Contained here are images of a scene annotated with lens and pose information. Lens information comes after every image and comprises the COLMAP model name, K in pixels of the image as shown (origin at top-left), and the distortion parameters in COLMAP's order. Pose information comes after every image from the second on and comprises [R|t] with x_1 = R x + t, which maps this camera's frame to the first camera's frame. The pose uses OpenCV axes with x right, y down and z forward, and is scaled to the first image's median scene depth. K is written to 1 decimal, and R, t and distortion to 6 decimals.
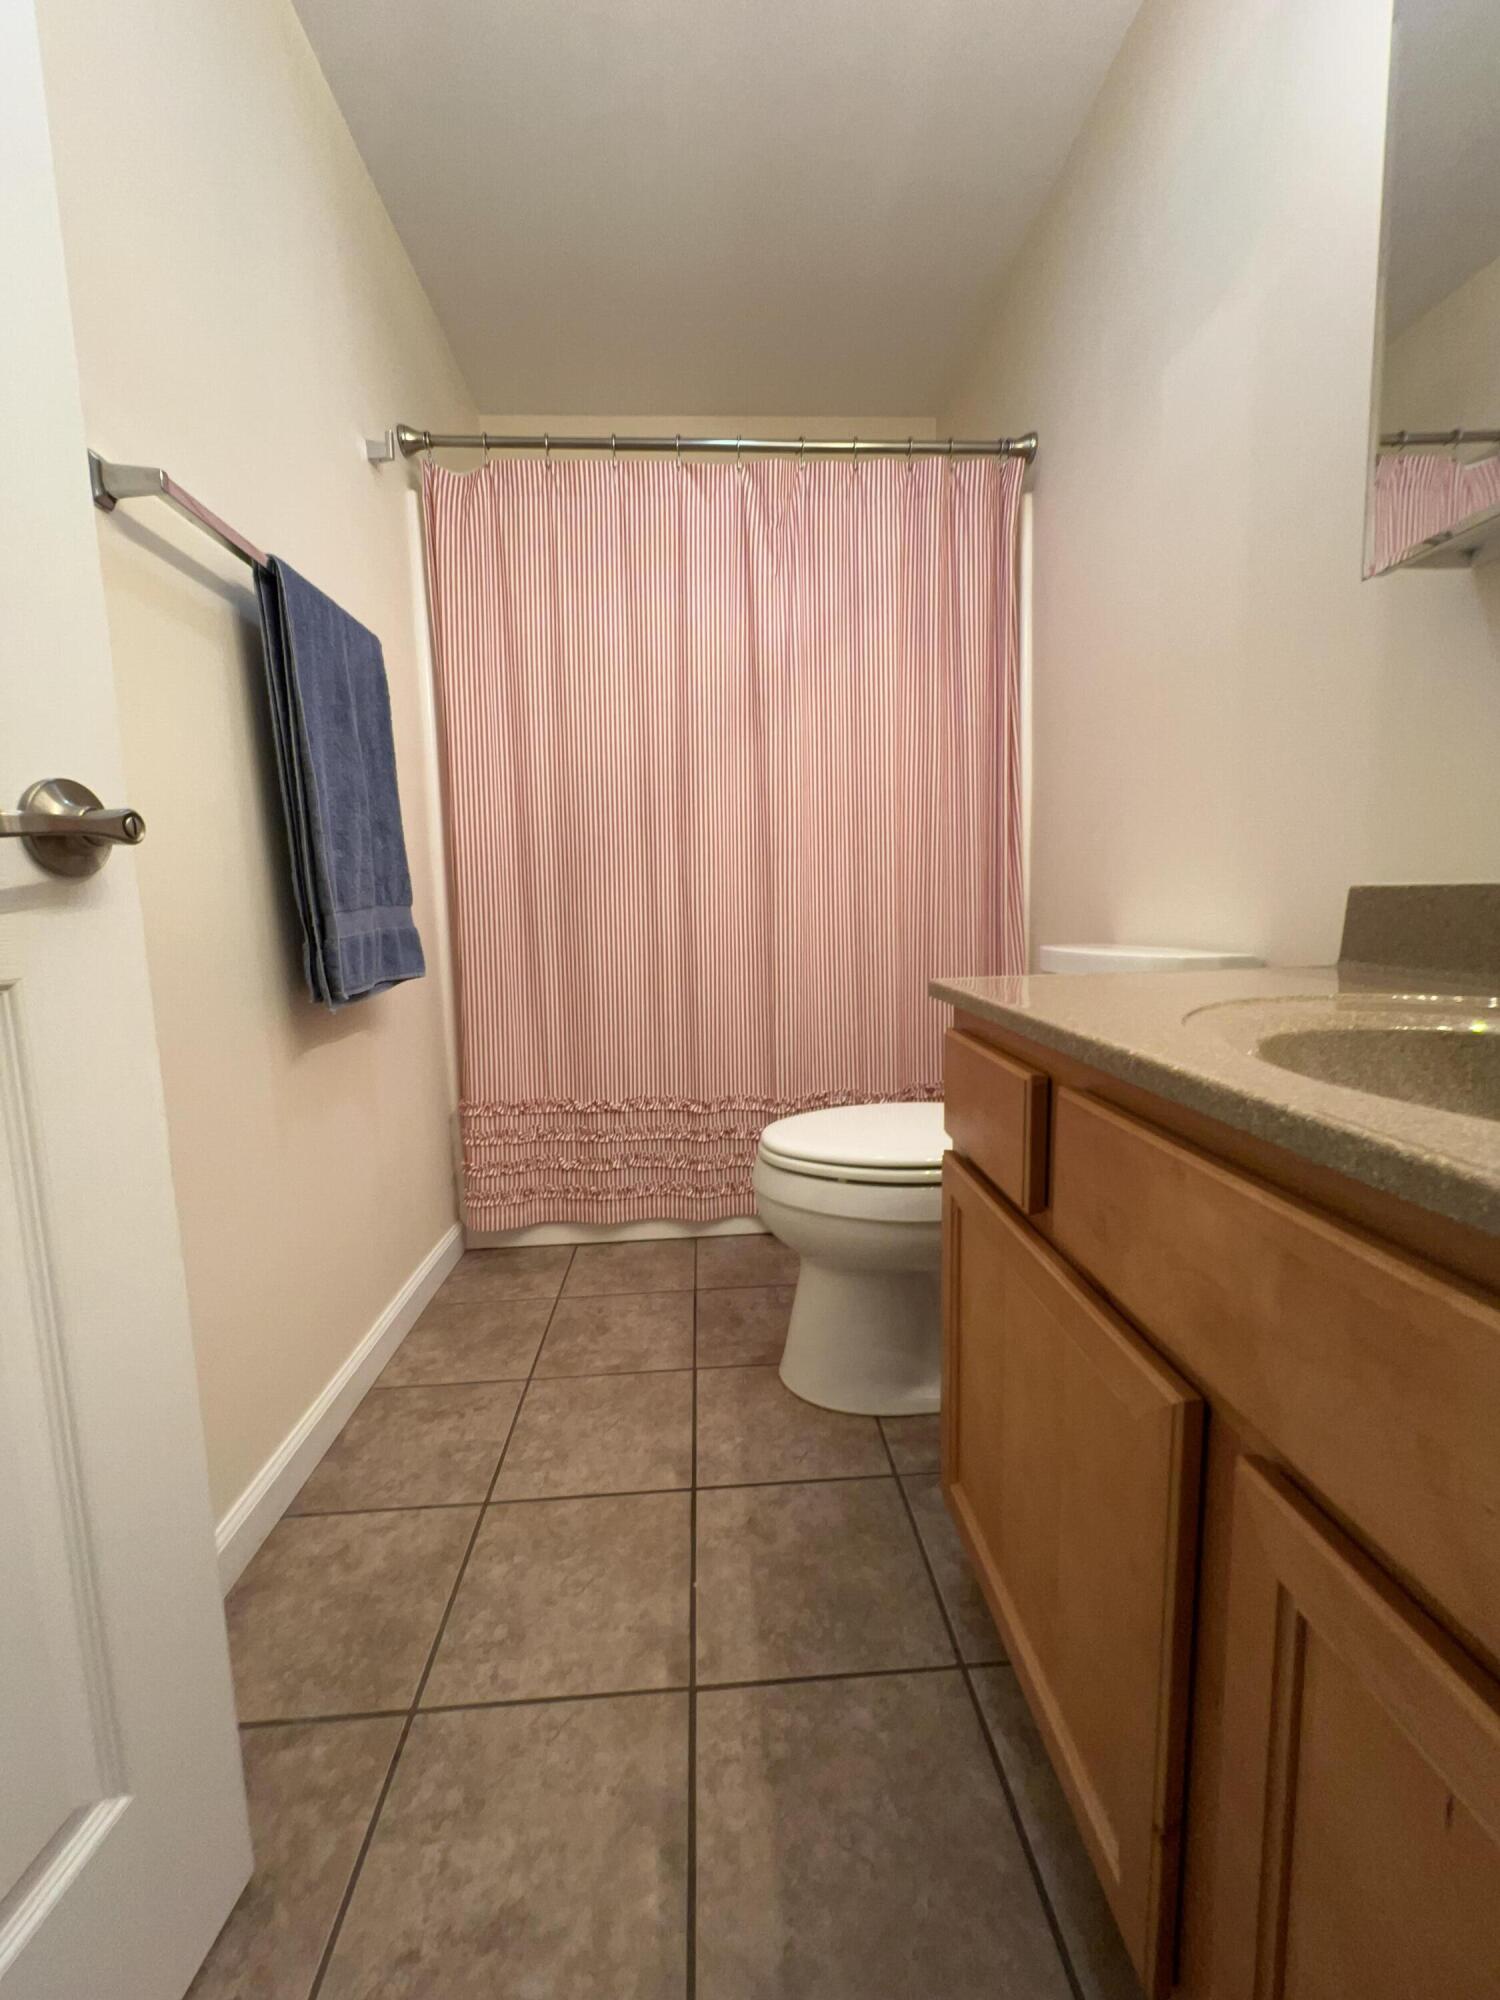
lens RADIAL K [[801.0, 0, 749.2], [0, 801.0, 994.5], [0, 0, 1]] dist [-0.004386, 0.000480]
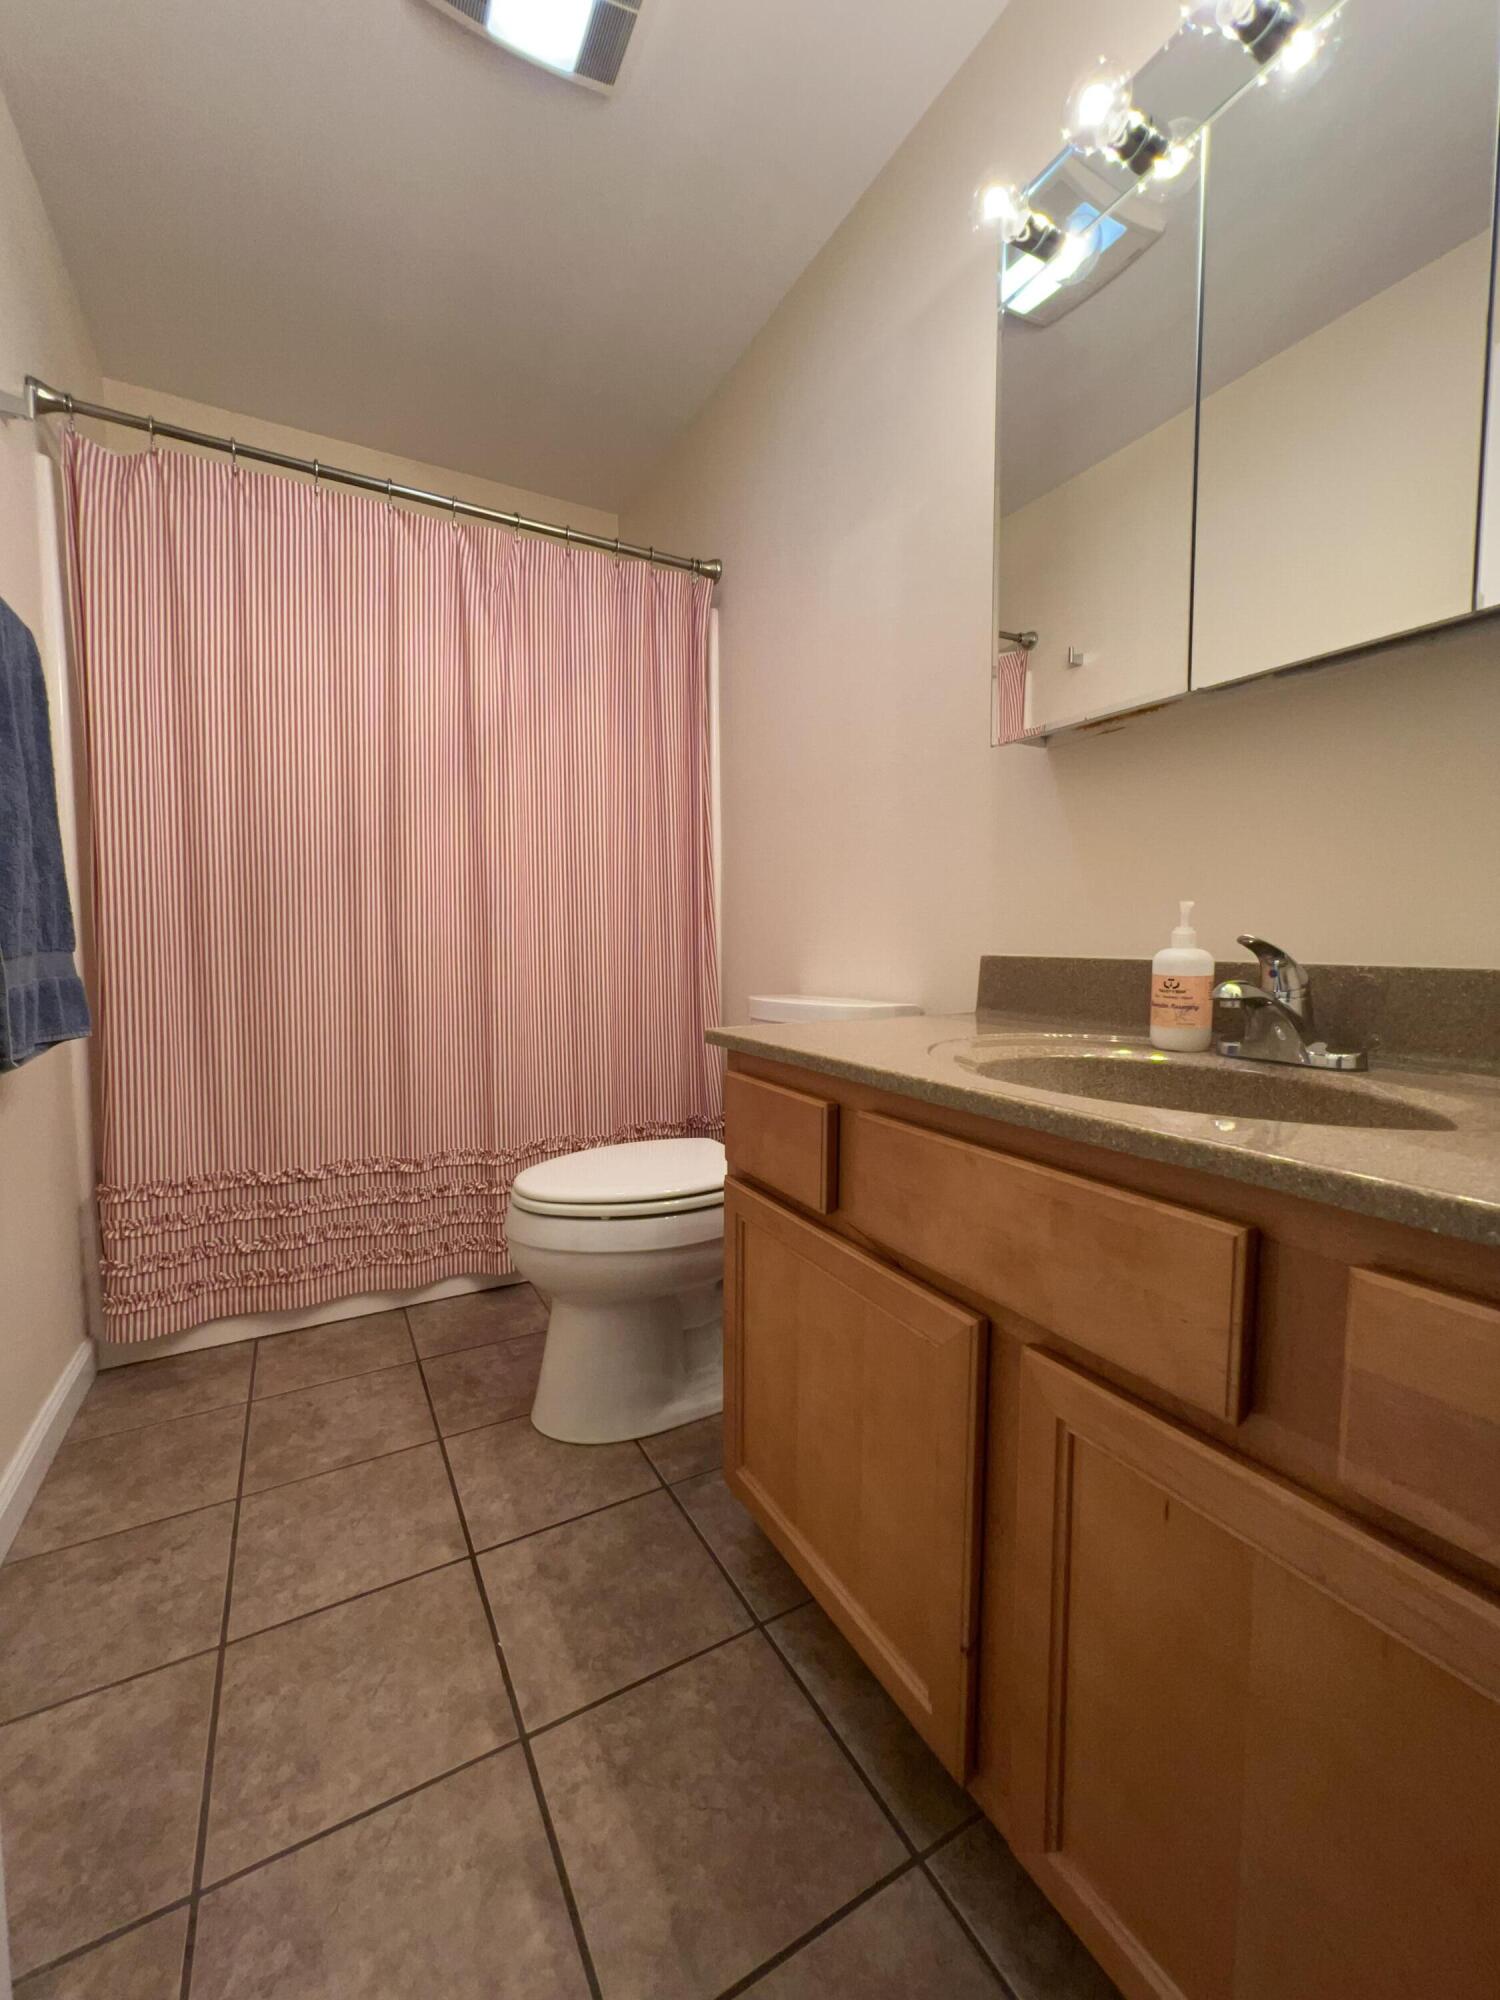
lens RADIAL K [[801.0, 0, 748.2], [0, 801.0, 993.2], [0, 0, 1]] dist [-0.004386, 0.000480]
pose [[0.899339, -0.001786, 0.437249, -0.180214], [0.026833, 0.998332, -0.051112, -0.007409], [-0.436428, 0.057699, 0.897887, -0.058112]]
